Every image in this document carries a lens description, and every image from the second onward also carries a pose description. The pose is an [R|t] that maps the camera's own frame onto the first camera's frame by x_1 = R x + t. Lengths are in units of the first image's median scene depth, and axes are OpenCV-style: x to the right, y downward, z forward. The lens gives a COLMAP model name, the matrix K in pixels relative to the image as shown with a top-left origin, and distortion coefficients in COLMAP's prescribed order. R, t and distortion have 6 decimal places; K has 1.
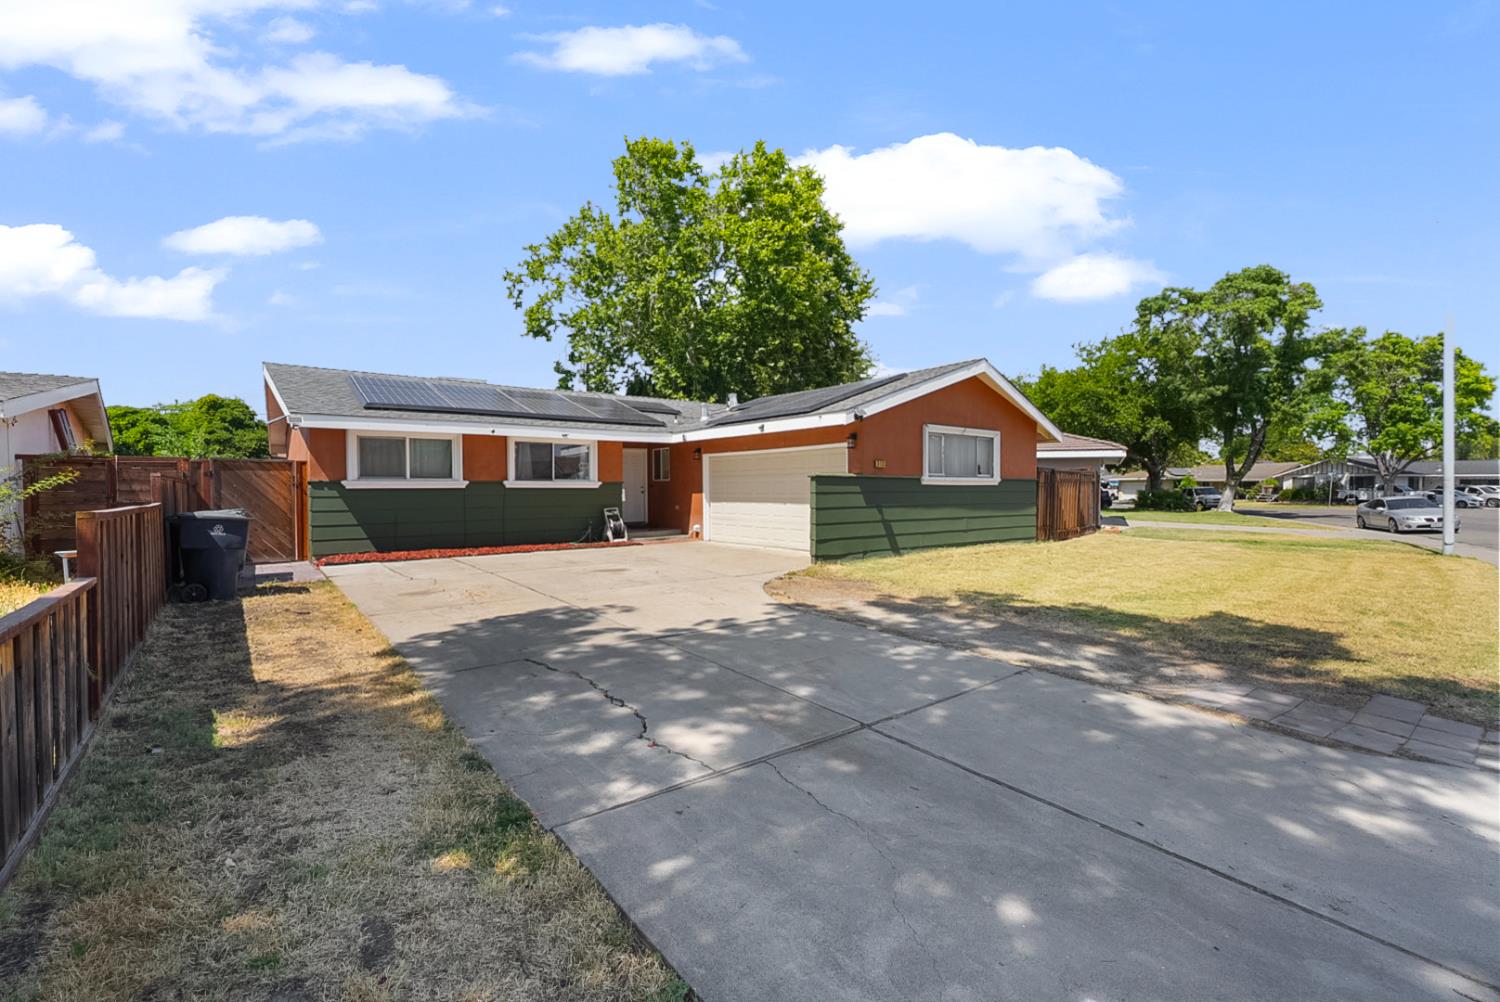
lens RADIAL K [[666.8, 0, 750.0], [0, 666.8, 501.0], [0, 0, 1]] dist [-0.015364, 0.009551]
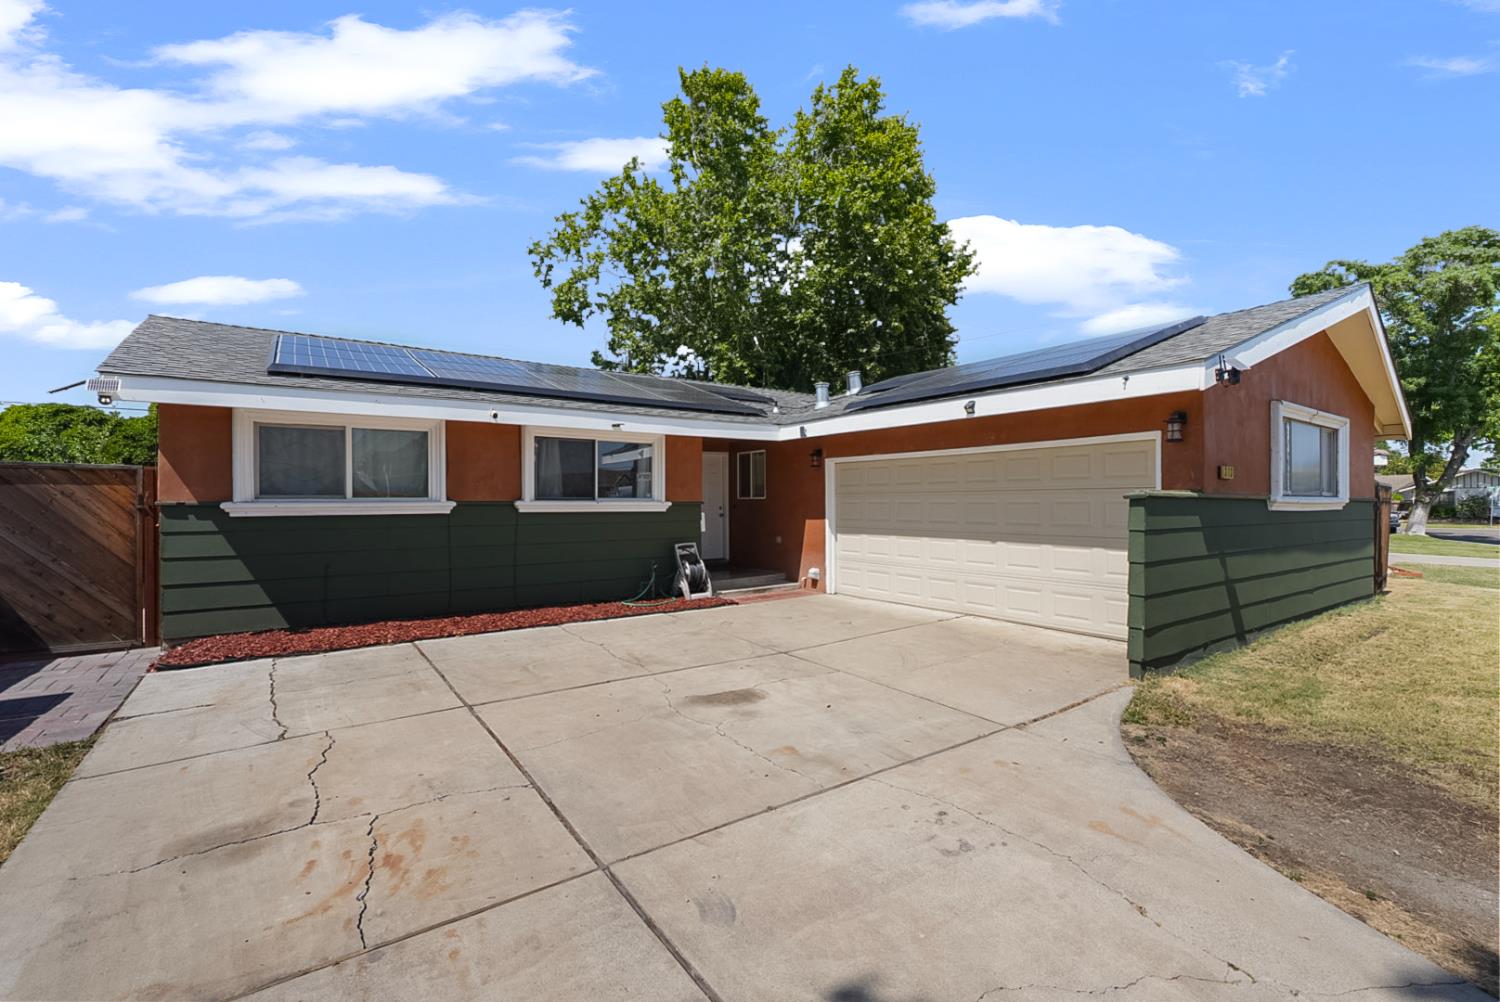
lens RADIAL K [[666.8, 0, 750.0], [0, 666.8, 501.0], [0, 0, 1]] dist [-0.015364, 0.009551]
pose [[0.999131, 0.001343, -0.041666, -0.102970], [-0.002186, 0.999794, -0.020181, -0.014569], [0.041630, 0.020254, 0.998928, 0.314930]]
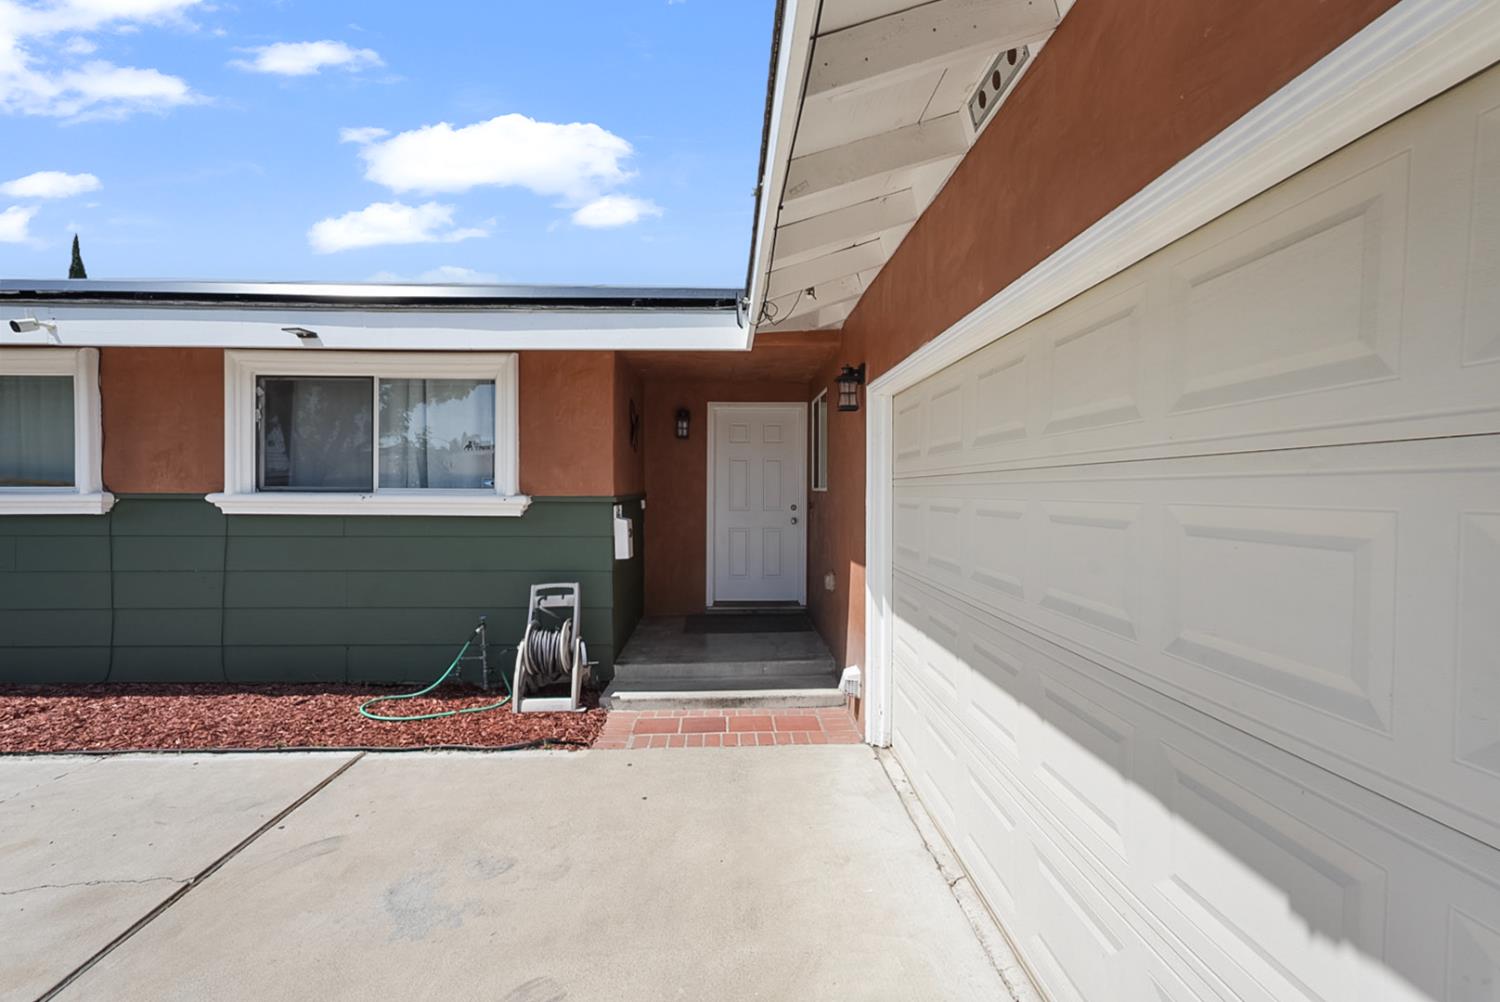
lens RADIAL K [[666.8, 0, 750.0], [0, 666.8, 501.0], [0, 0, 1]] dist [-0.015364, 0.009551]
pose [[0.813254, 0.007153, -0.581865, 0.031605], [-0.015366, 0.999840, -0.009185, -0.021723], [0.581706, 0.016411, 0.813234, 0.687089]]
